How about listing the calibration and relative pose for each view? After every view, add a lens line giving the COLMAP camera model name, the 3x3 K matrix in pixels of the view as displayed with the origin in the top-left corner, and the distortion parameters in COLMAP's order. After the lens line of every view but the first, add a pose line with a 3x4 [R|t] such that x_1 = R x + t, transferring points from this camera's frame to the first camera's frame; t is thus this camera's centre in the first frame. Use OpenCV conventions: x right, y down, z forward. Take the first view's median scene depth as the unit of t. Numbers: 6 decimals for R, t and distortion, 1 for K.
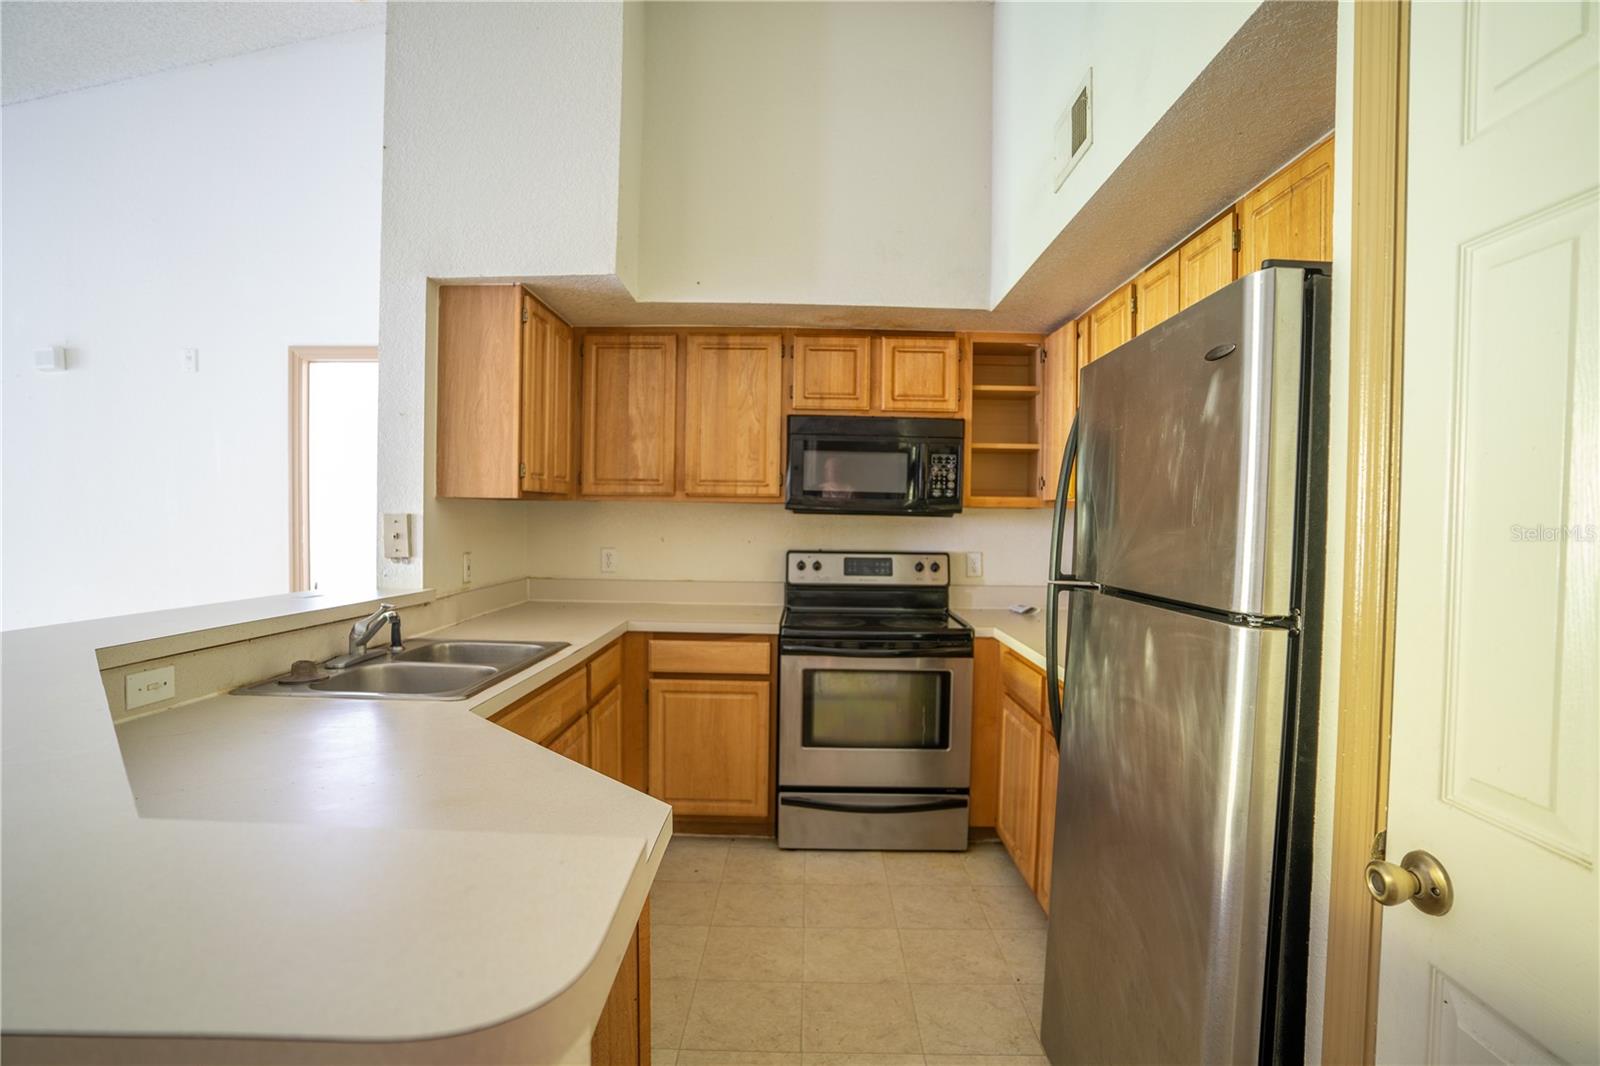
lens RADIAL K [[791.6, 0, 804.1], [0, 791.6, 535.6], [0, 0, 1]] dist [-0.074160, 0.027731]
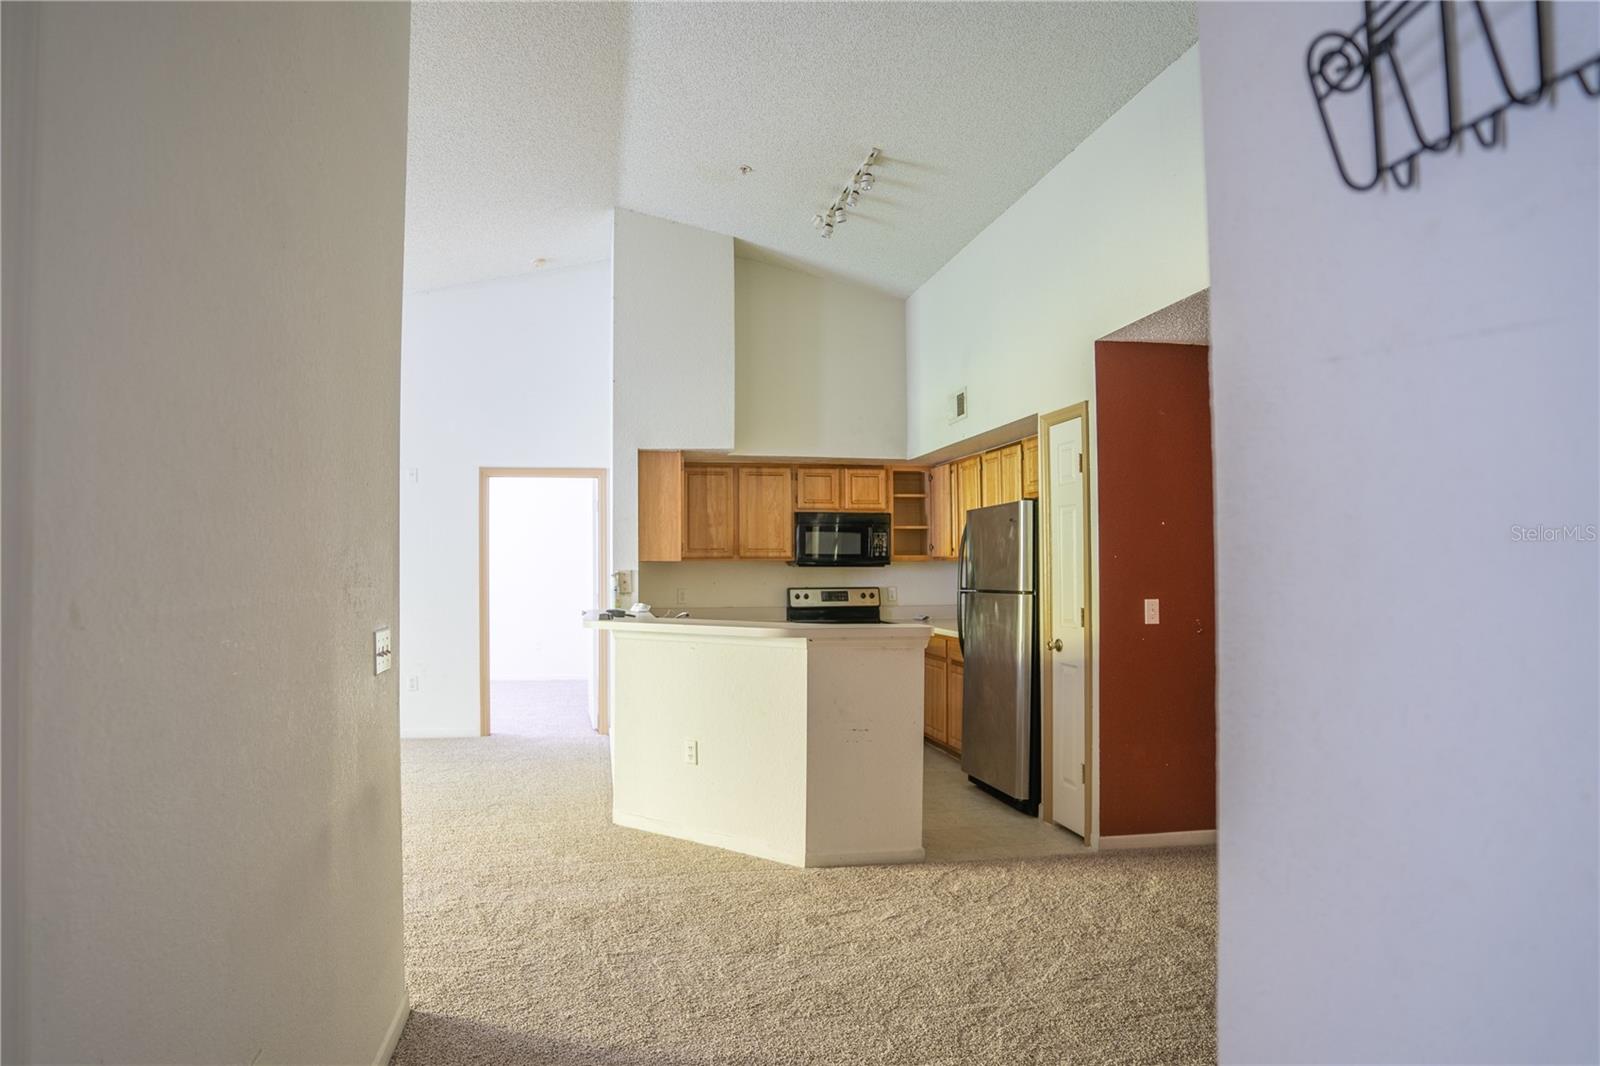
lens RADIAL K [[877.9, 0, 723.7], [0, 877.9, 542.7], [0, 0, 1]] dist [-0.079675, 0.000177]
pose [[0.990431, -0.013368, 0.137363, -0.461218], [0.020592, 0.998471, -0.051308, 0.016760], [-0.136467, 0.053646, 0.989191, -0.958895]]
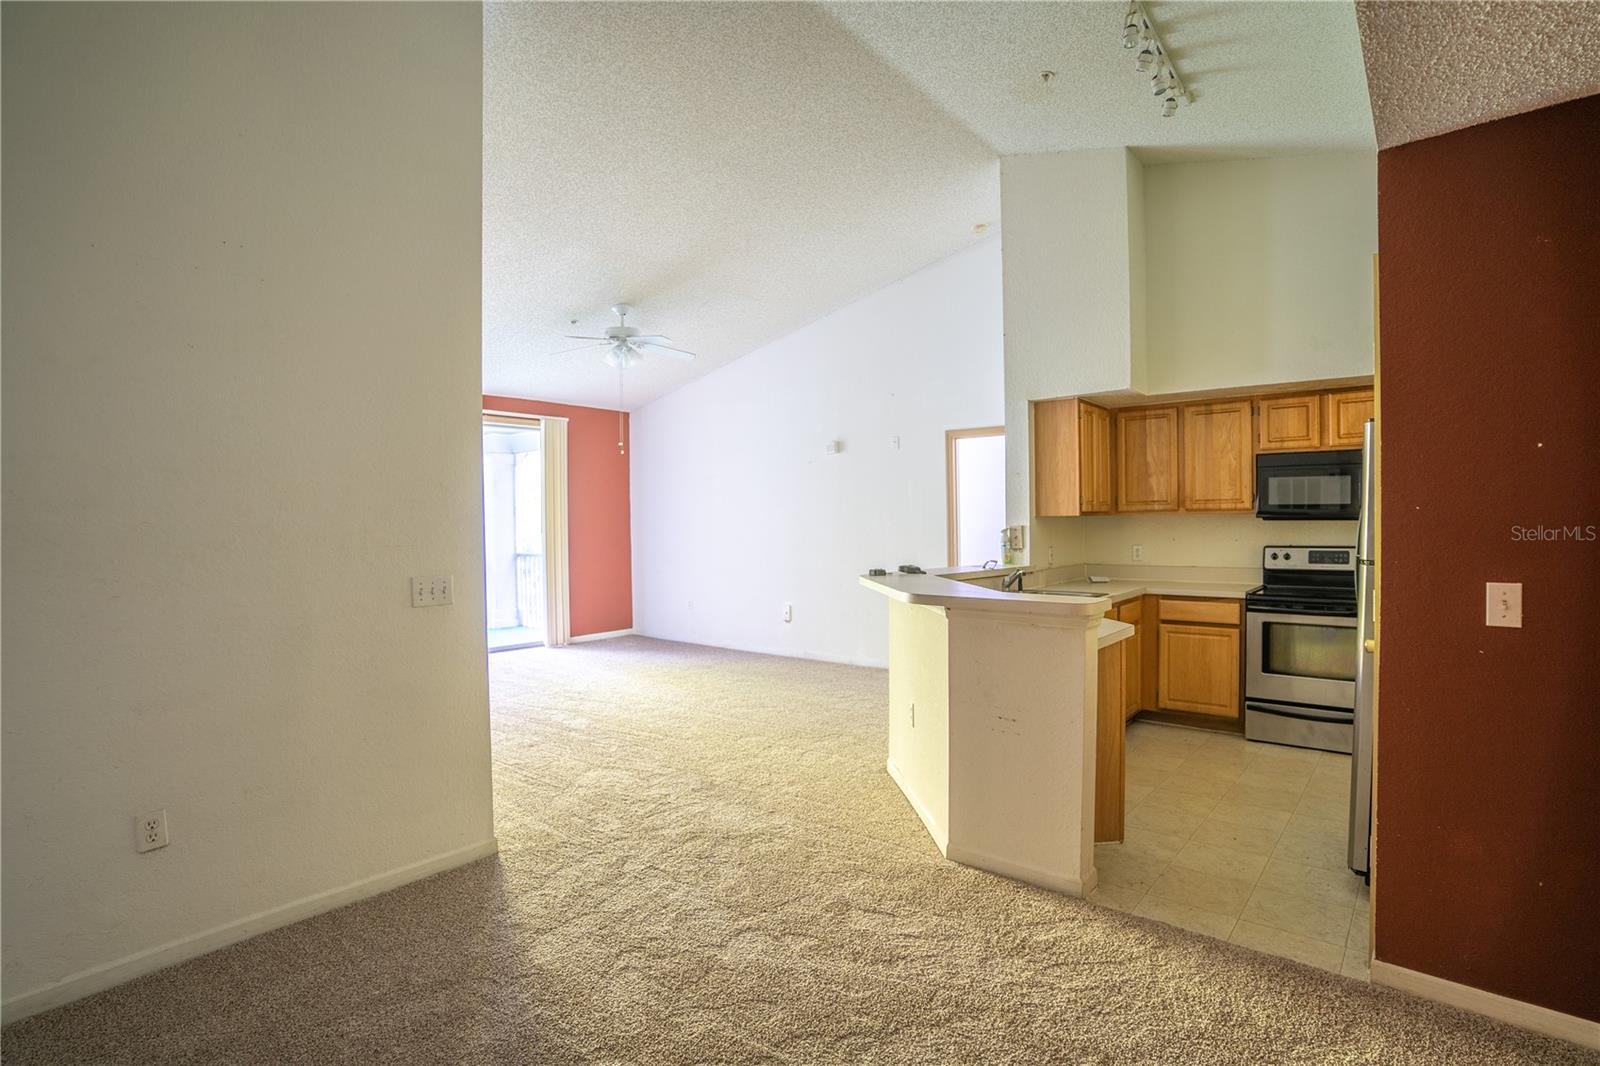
lens RADIAL K [[791.6, 0, 806.7], [0, 791.6, 531.4], [0, 0, 1]] dist [-0.074160, 0.027731]
pose [[0.777602, -0.015057, -0.628576, 0.234508], [0.006146, 0.999847, -0.016347, 0.011354], [0.628726, 0.008848, 0.777576, -0.664190]]
